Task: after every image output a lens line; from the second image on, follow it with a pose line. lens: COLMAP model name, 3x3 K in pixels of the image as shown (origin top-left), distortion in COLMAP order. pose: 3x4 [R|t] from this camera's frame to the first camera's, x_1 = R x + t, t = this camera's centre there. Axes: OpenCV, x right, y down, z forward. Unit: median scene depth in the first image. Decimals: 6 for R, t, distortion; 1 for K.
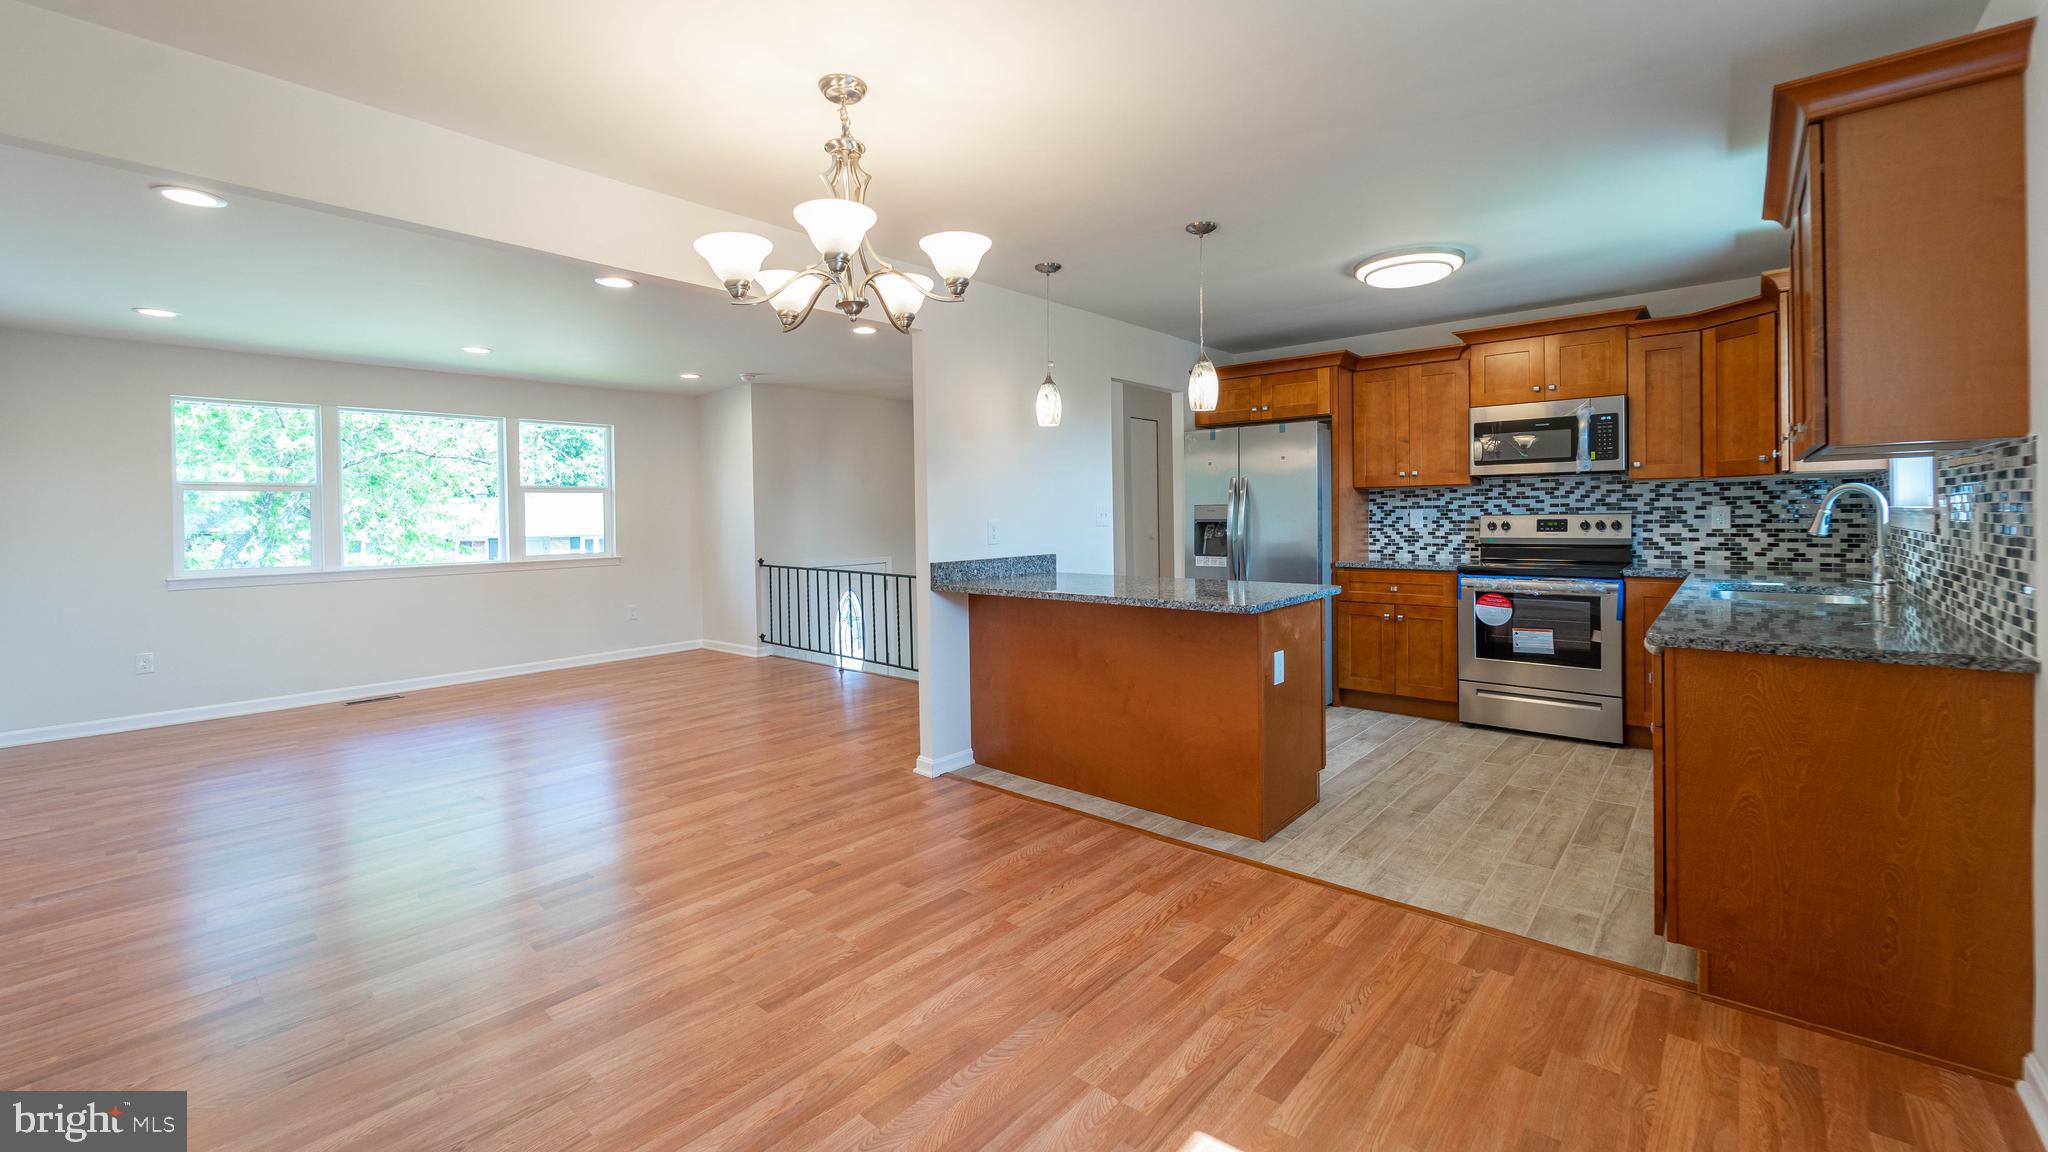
lens RADIAL K [[813.0, 0, 1025.0], [0, 813.0, 524.2], [0, 0, 1]] dist [0.016877, -0.000036]
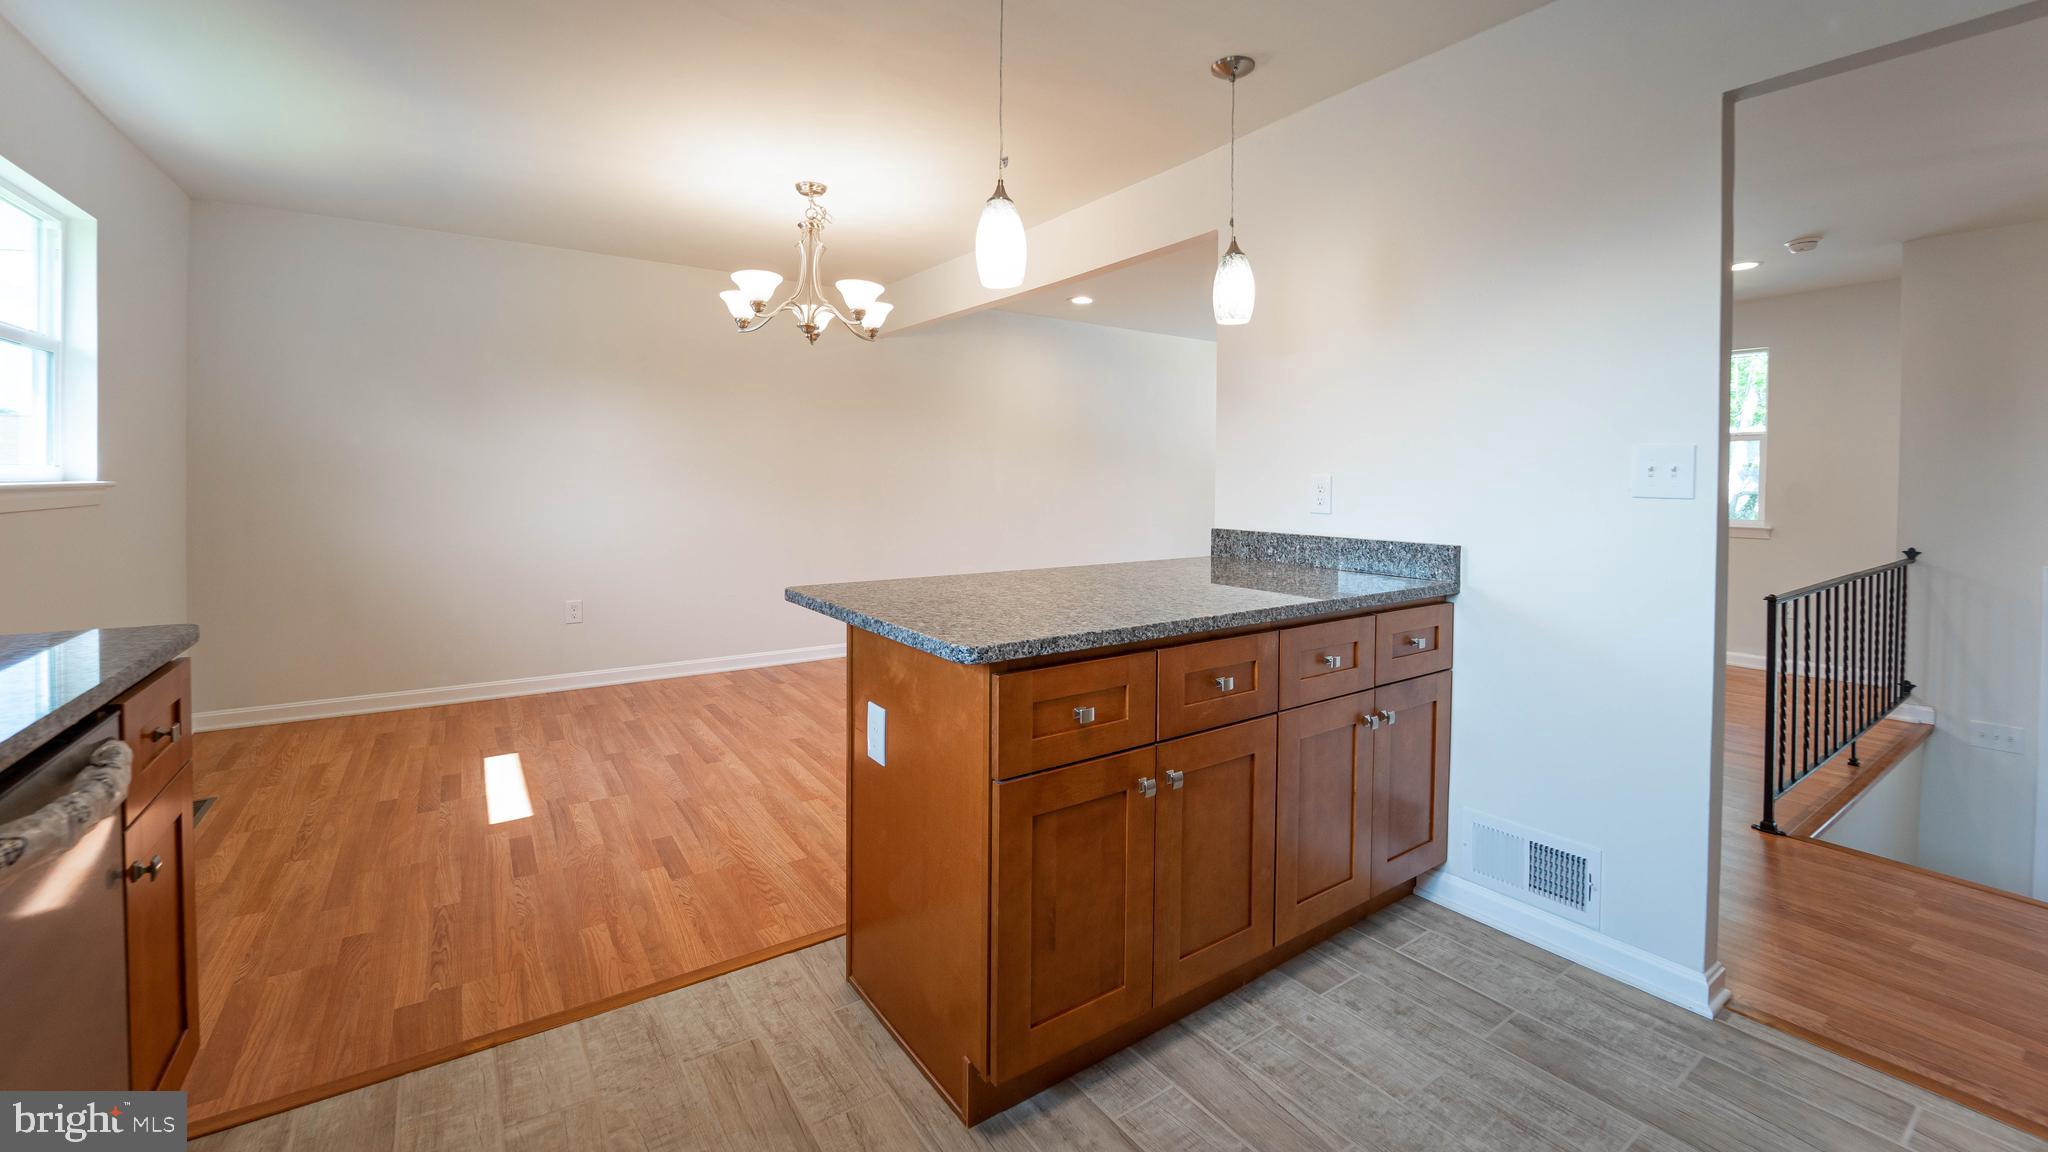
lens RADIAL K [[838.2, 0, 1031.3], [0, 838.2, 492.9], [0, 0, 1]] dist [-0.003775, -0.000577]
pose [[-0.244150, 0.036508, -0.969050, 0.623298], [-0.012905, 0.999080, 0.040891, -0.014522], [0.969652, 0.022489, -0.243454, 0.915227]]
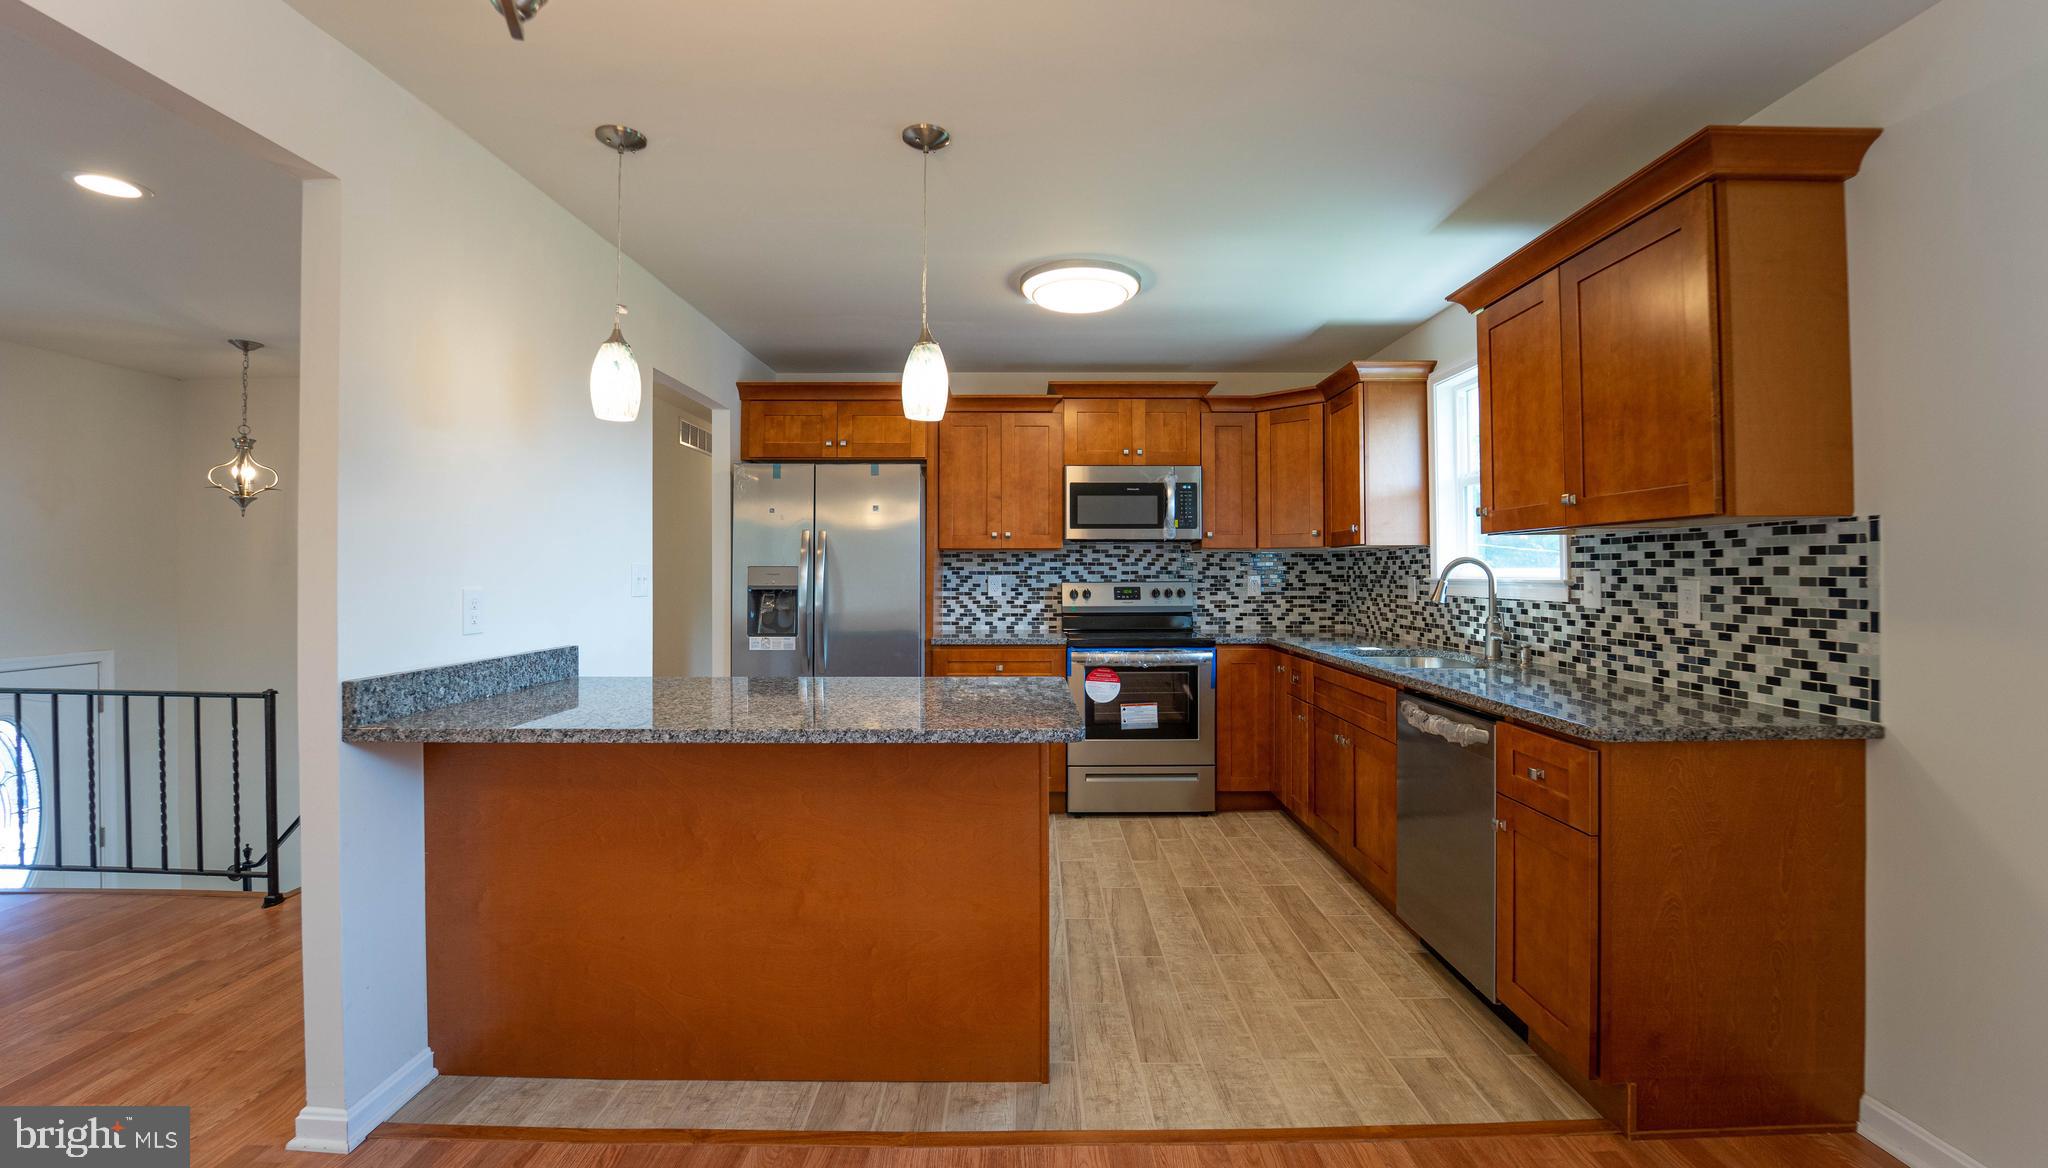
lens RADIAL K [[842.2, 0, 1027.8], [0, 842.2, 565.5], [0, 0, 1]] dist [-0.017737, -0.000184]
pose [[0.757627, 0.017533, 0.652452, -0.116671], [0.000308, 0.999629, -0.027221, -0.004770], [-0.652687, 0.020825, 0.757341, 0.350305]]
